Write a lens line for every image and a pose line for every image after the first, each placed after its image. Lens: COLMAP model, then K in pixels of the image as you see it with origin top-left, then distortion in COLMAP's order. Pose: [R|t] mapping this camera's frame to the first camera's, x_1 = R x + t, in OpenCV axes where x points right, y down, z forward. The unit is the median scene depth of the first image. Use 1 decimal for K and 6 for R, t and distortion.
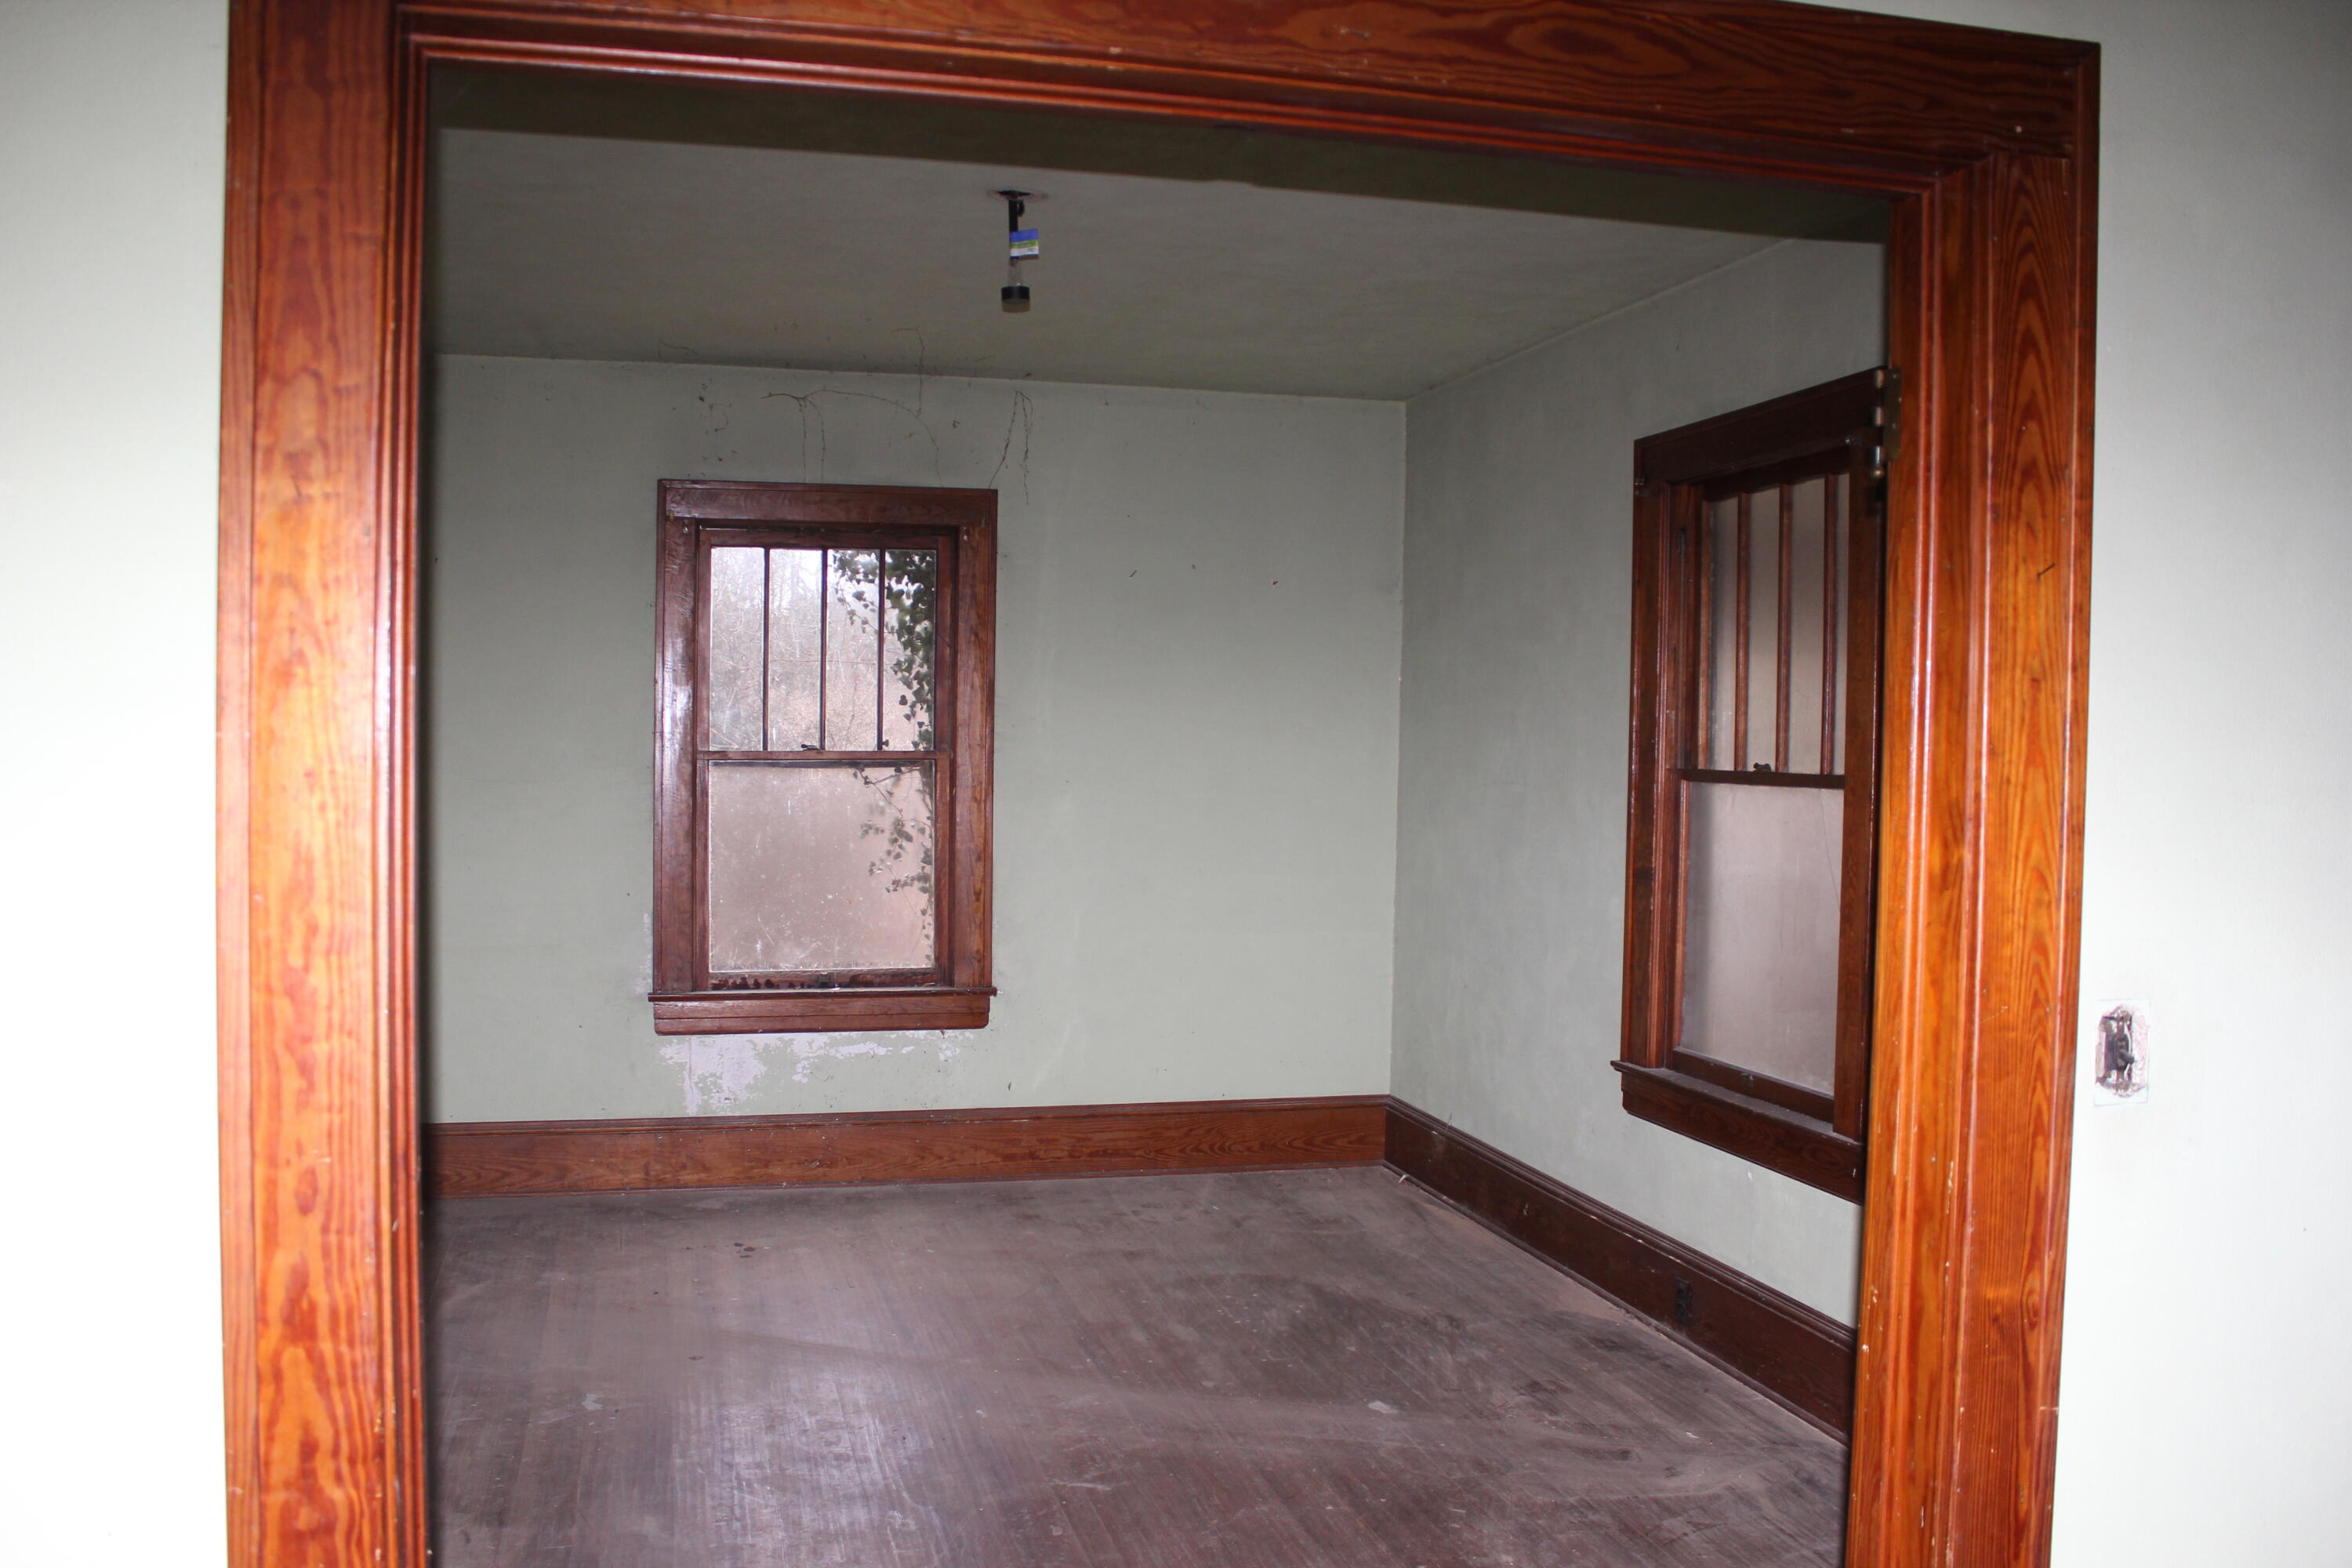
lens RADIAL K [[1981.4, 0, 1165.2], [0, 1981.4, 781.7], [0, 0, 1]] dist [-0.163548, 0.150739]
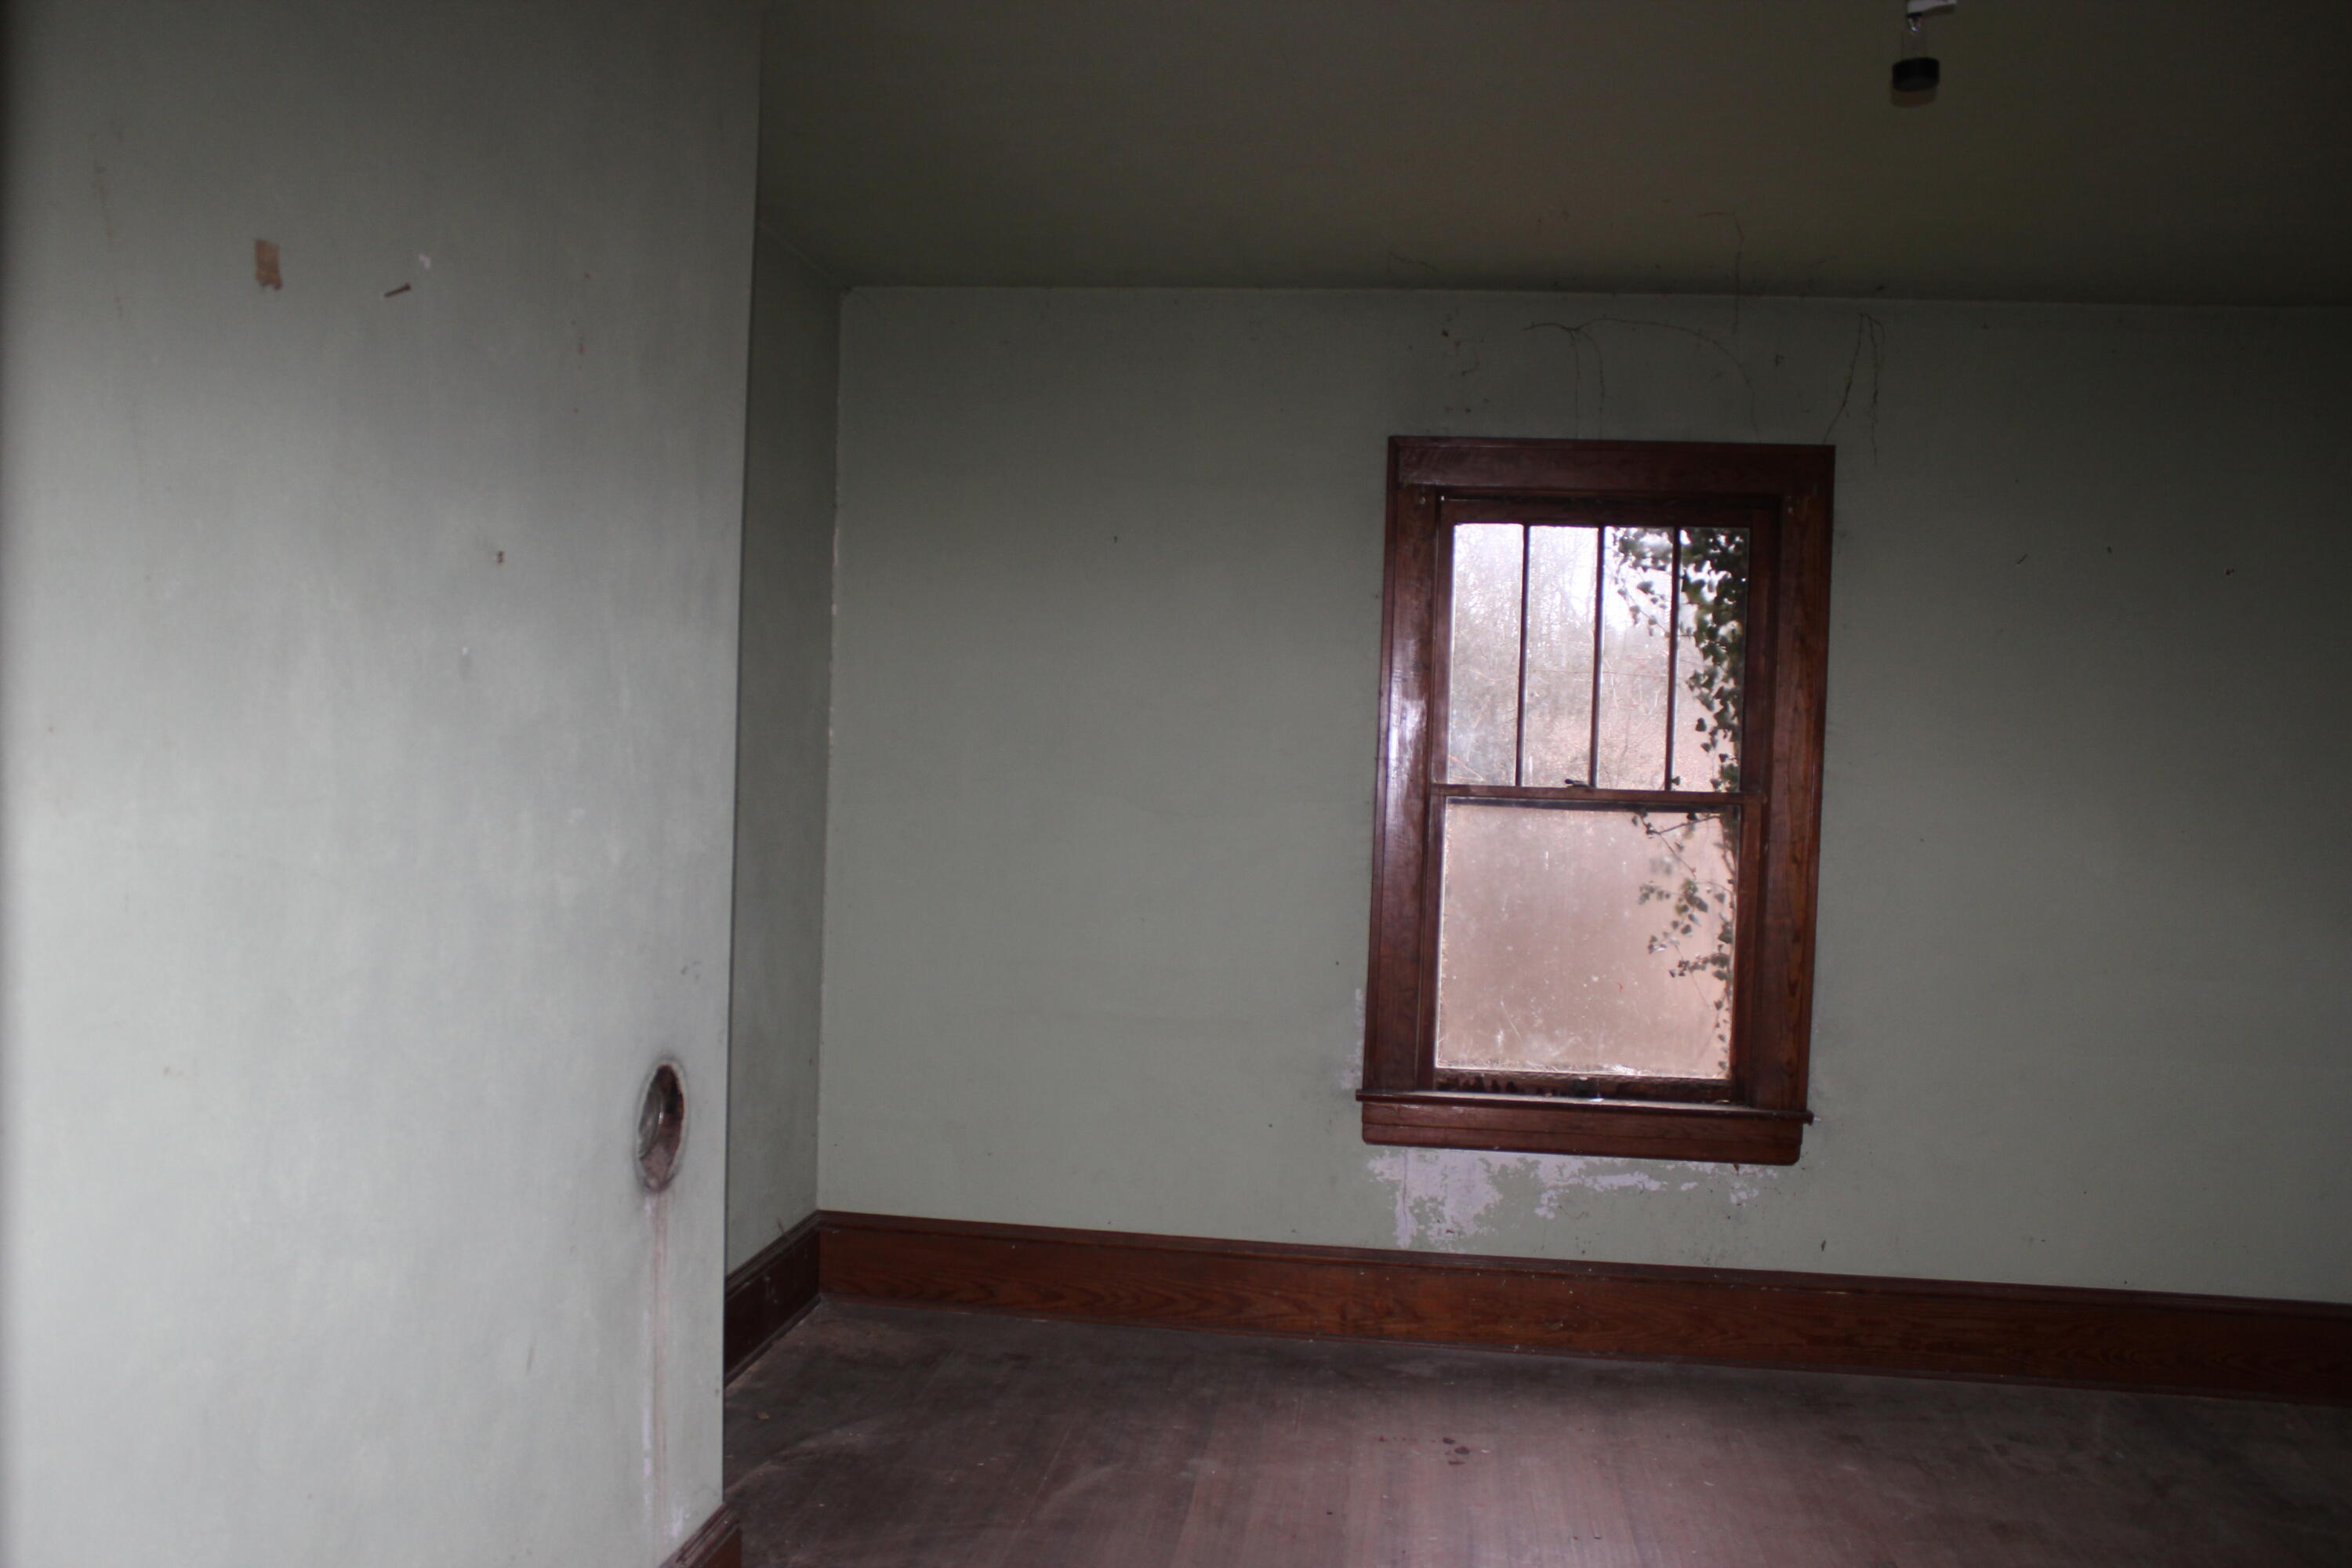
lens RADIAL K [[1981.4, 0, 1141.9], [0, 1981.4, 752.2], [0, 0, 1]] dist [-0.163548, 0.150739]
pose [[0.921347, 0.026087, -0.387864, -0.039691], [-0.035279, 0.999240, -0.016595, -0.011092], [0.387136, 0.028973, 0.921567, 0.230615]]
